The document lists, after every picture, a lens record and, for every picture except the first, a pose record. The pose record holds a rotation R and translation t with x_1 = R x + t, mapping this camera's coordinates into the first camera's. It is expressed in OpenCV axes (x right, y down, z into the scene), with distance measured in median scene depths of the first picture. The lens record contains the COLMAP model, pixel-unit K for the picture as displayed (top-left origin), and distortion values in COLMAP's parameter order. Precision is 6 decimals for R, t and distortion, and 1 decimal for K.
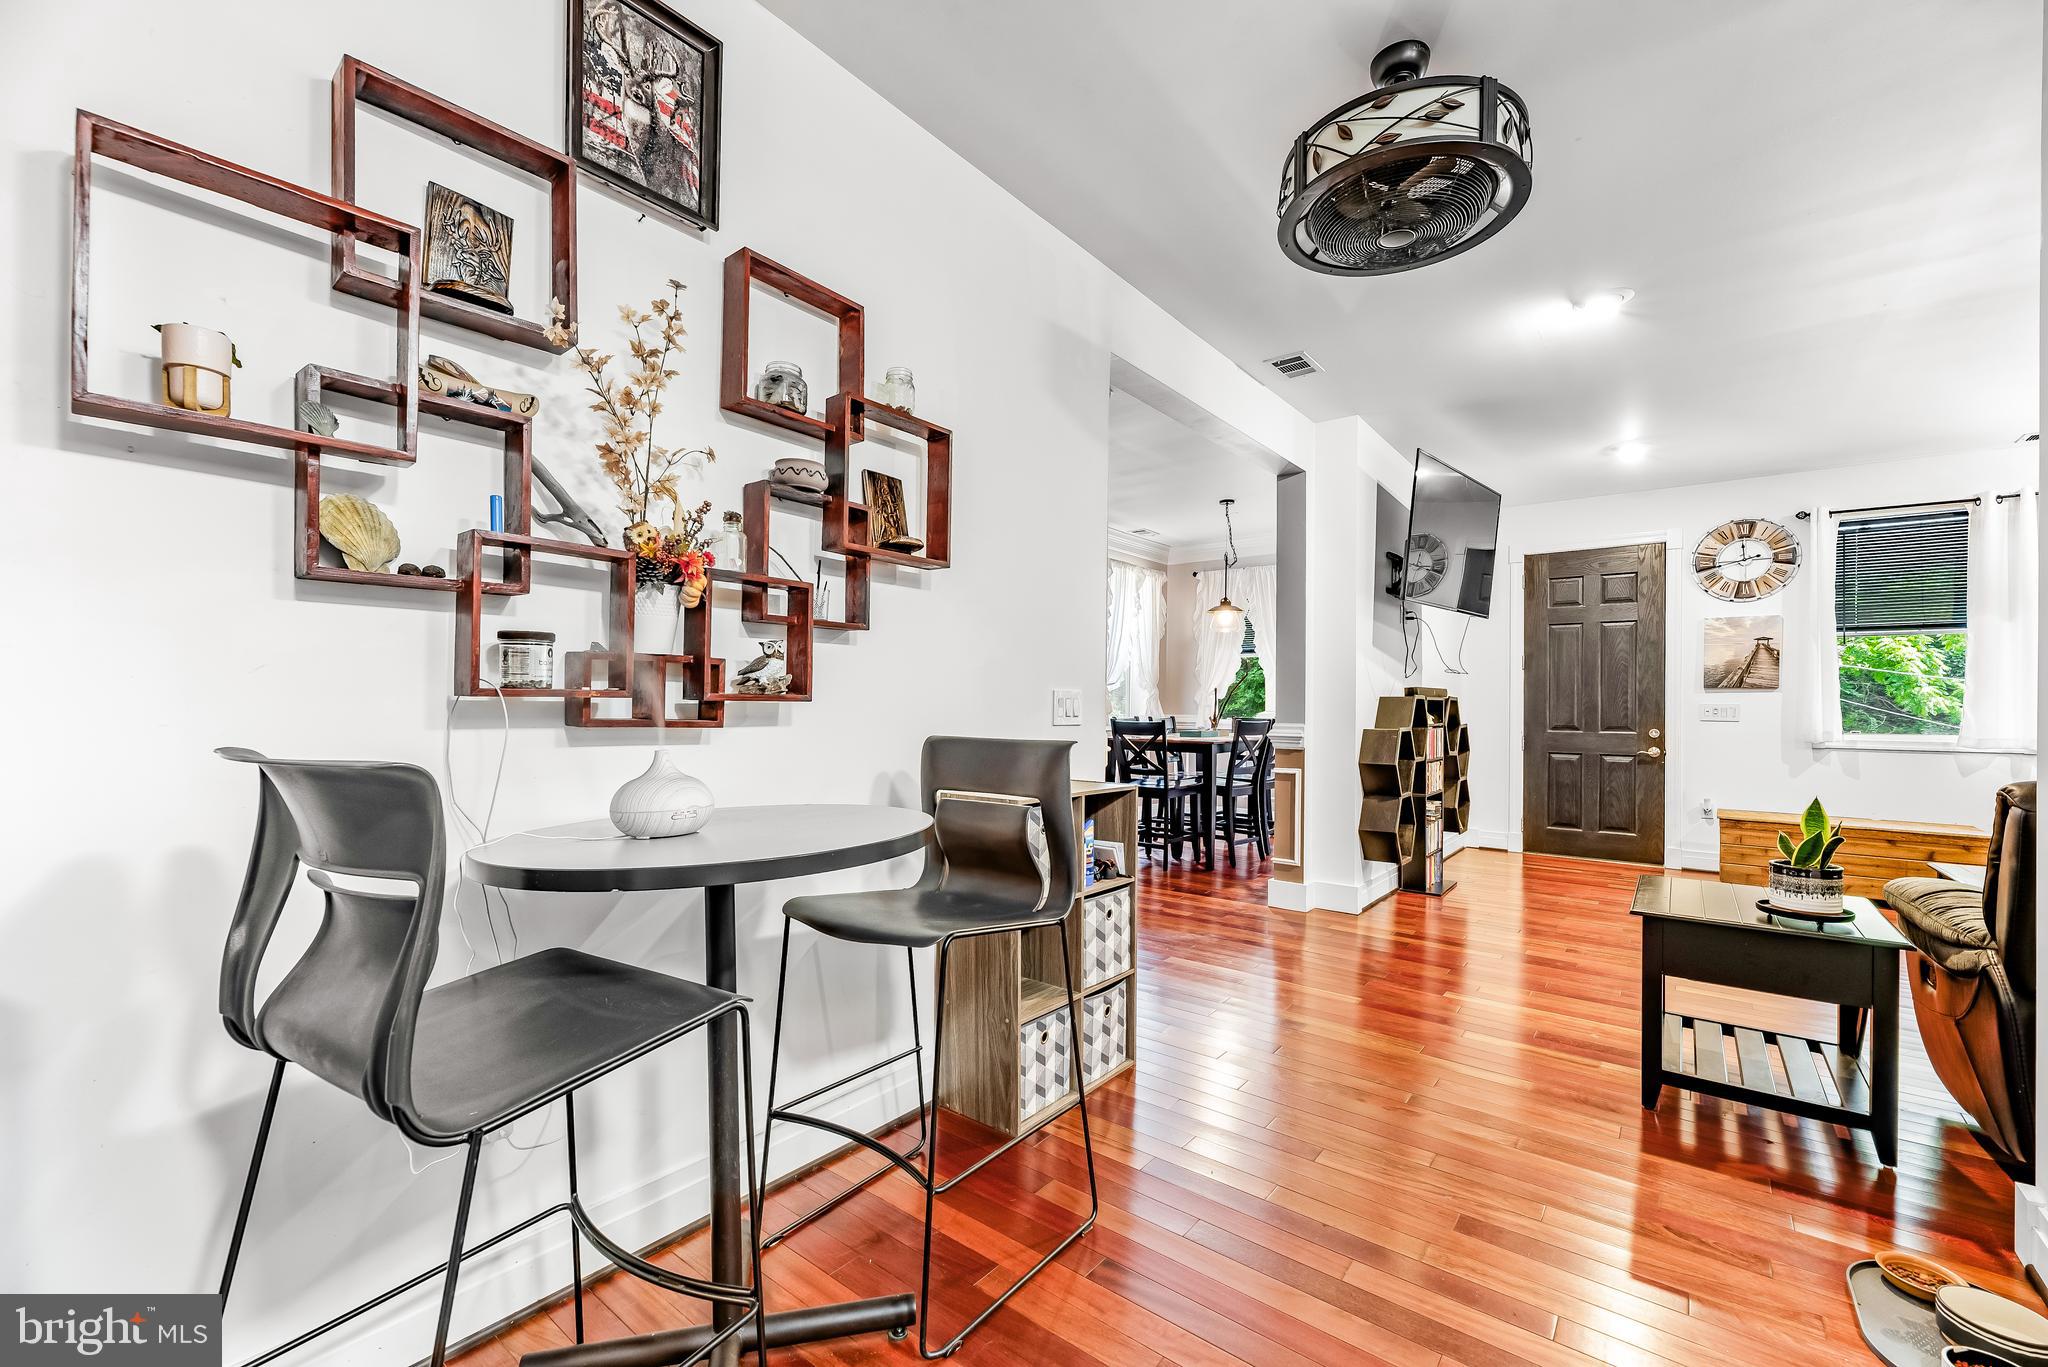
lens RADIAL K [[841.9, 0, 1025.4], [0, 841.9, 693.2], [0, 0, 1]] dist [0.000940, -0.000094]
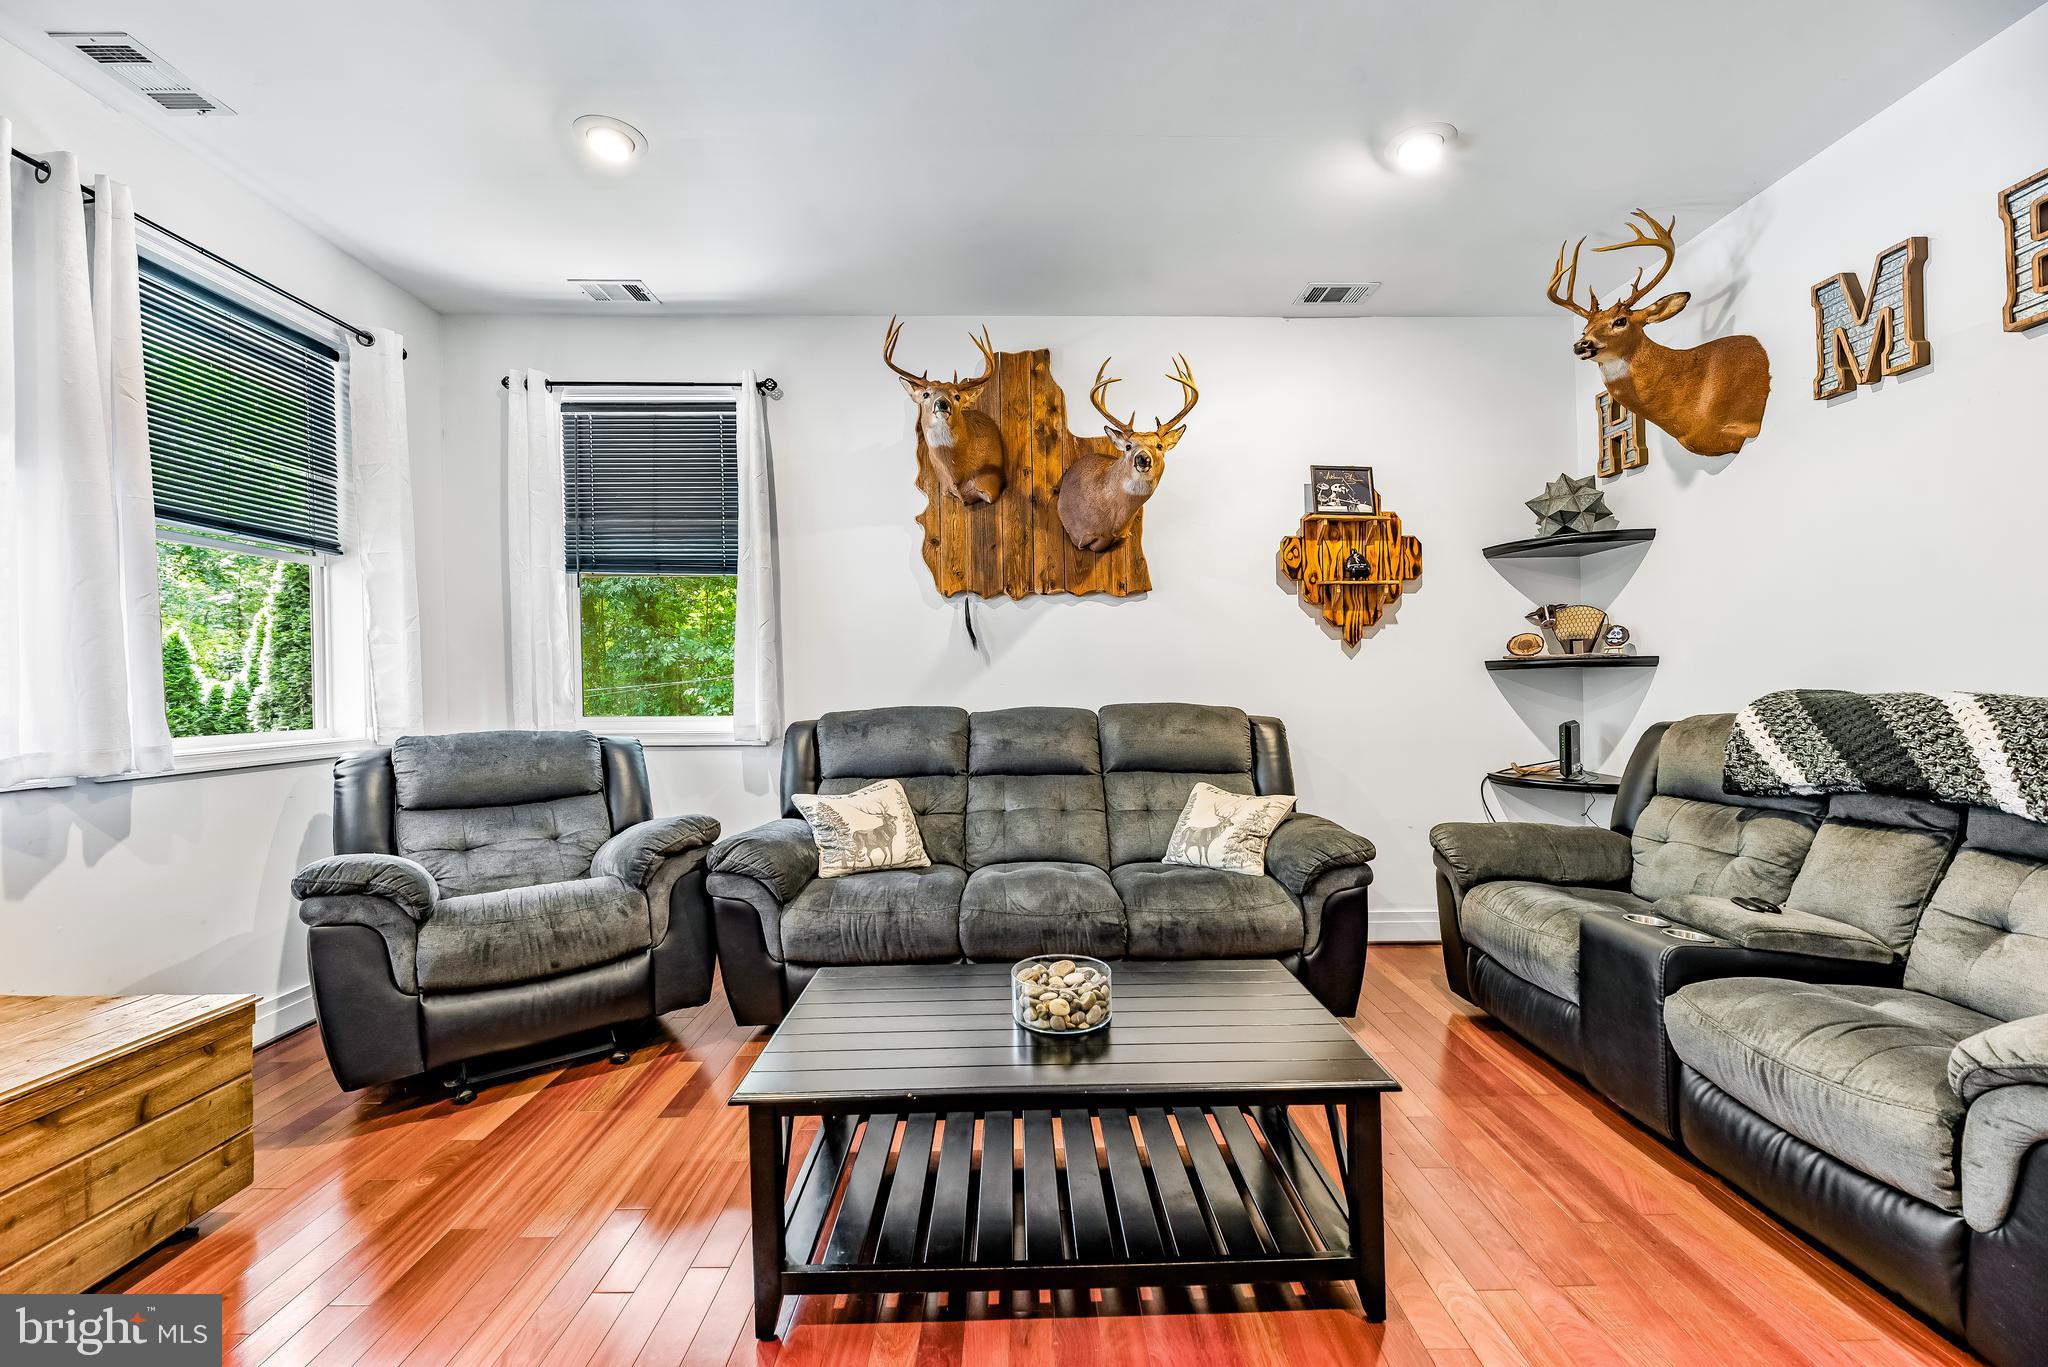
lens RADIAL K [[841.9, 0, 1025.4], [0, 841.9, 693.2], [0, 0, 1]] dist [0.000940, -0.000094]
pose [[-0.620538, -0.011002, 0.784099, 1.329233], [-0.008884, 0.999936, 0.007000, 0.042795], [-0.784126, -0.002622, -0.620596, 2.106960]]
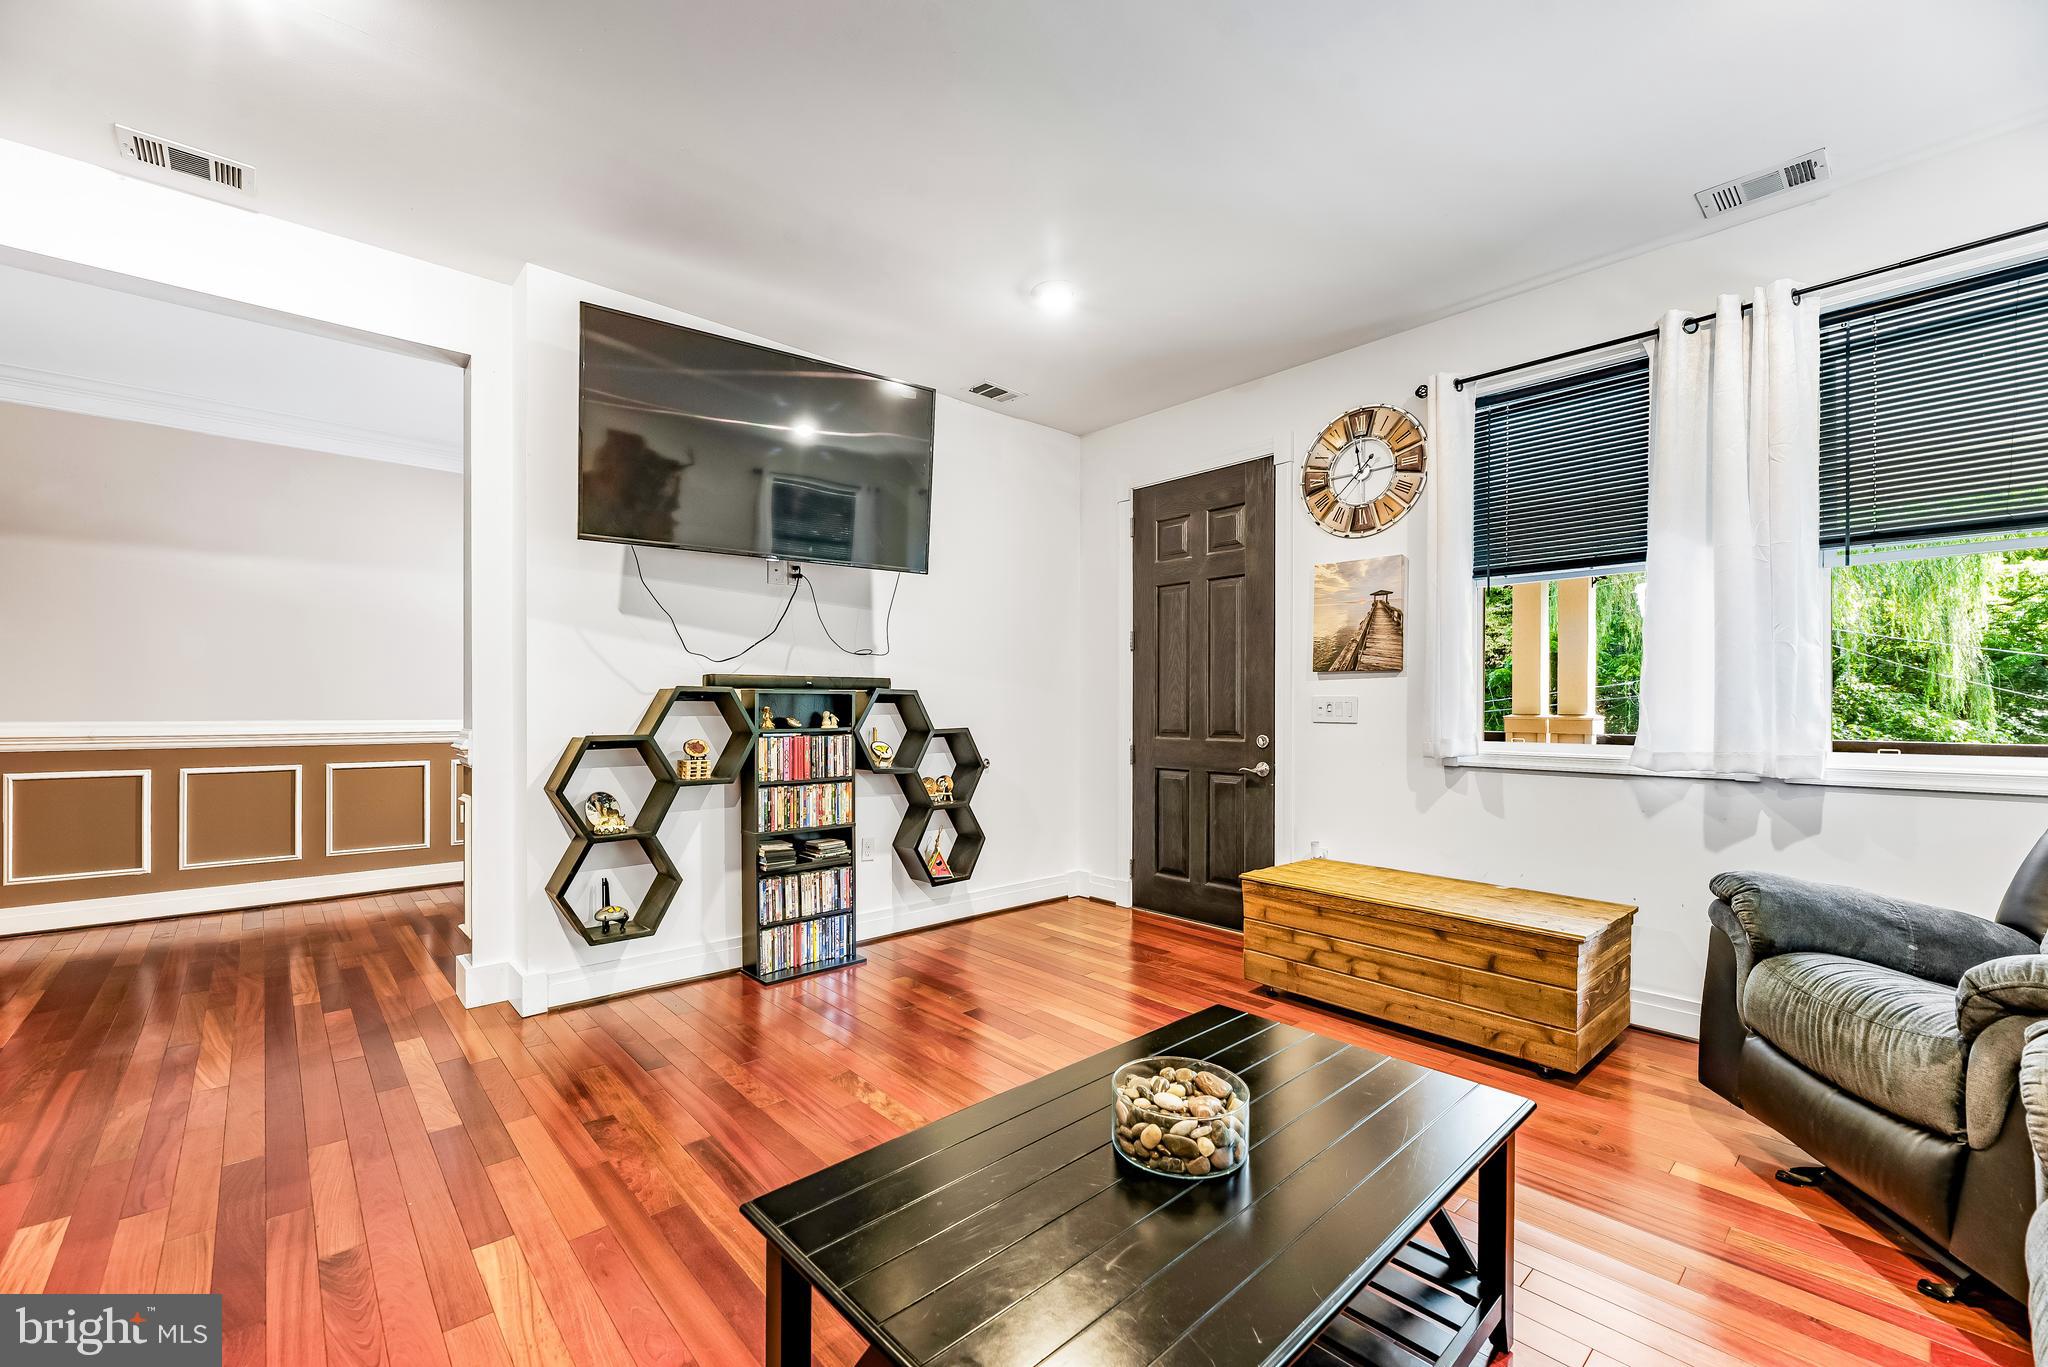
lens RADIAL K [[817.5, 0, 1027.7], [0, 817.5, 707.3], [0, 0, 1]] dist [-0.010144, 0.000112]
pose [[0.987973, -0.006951, -0.154472, 1.933953], [0.009100, 0.999871, 0.013210, 0.030492], [0.154361, -0.014456, 0.987909, 0.952408]]
